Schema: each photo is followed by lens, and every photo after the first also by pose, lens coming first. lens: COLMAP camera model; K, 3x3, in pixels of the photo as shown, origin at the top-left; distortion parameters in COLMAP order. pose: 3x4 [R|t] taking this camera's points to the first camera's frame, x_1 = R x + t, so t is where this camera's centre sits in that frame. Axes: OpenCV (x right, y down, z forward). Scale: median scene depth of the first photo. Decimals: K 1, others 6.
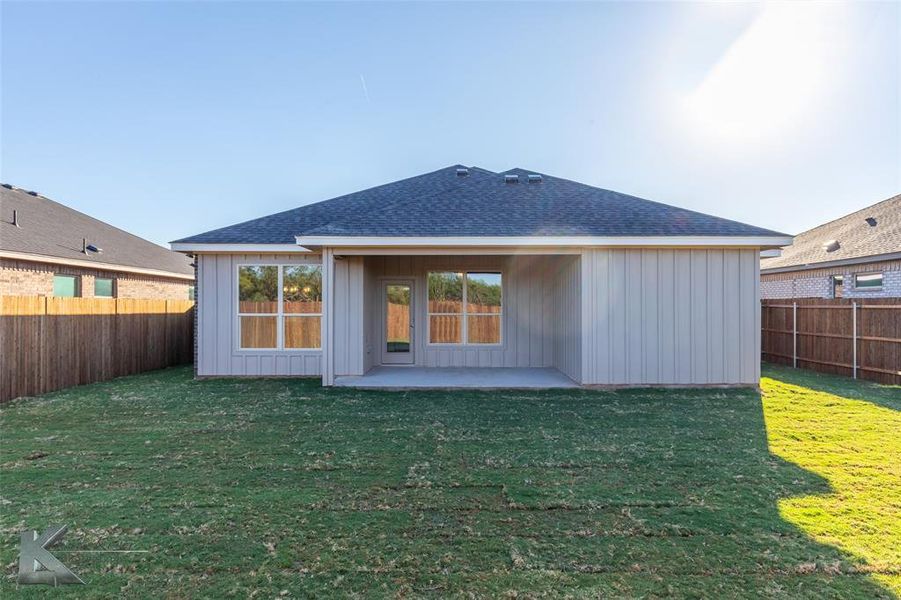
lens RADIAL K [[410.2, 0, 447.9], [0, 410.2, 303.7], [0, 0, 1]] dist [0.004886, 0.000013]
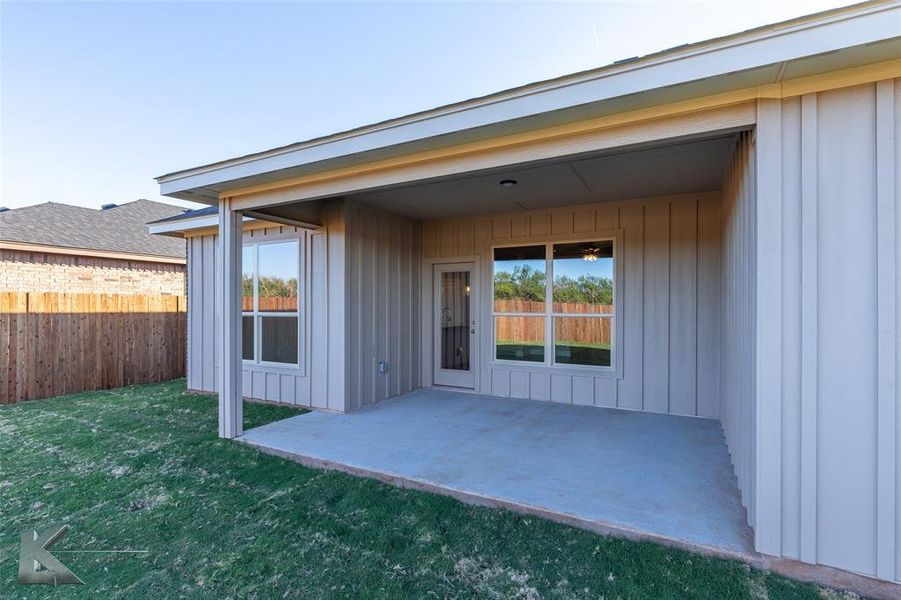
lens RADIAL K [[410.2, 0, 447.9], [0, 410.2, 303.7], [0, 0, 1]] dist [0.004886, 0.000013]
pose [[0.945777, 0.000185, -0.324816, 0.118284], [0.000443, 0.999998, 0.001859, 0.005947], [0.324816, -0.001903, 0.945775, 0.358446]]
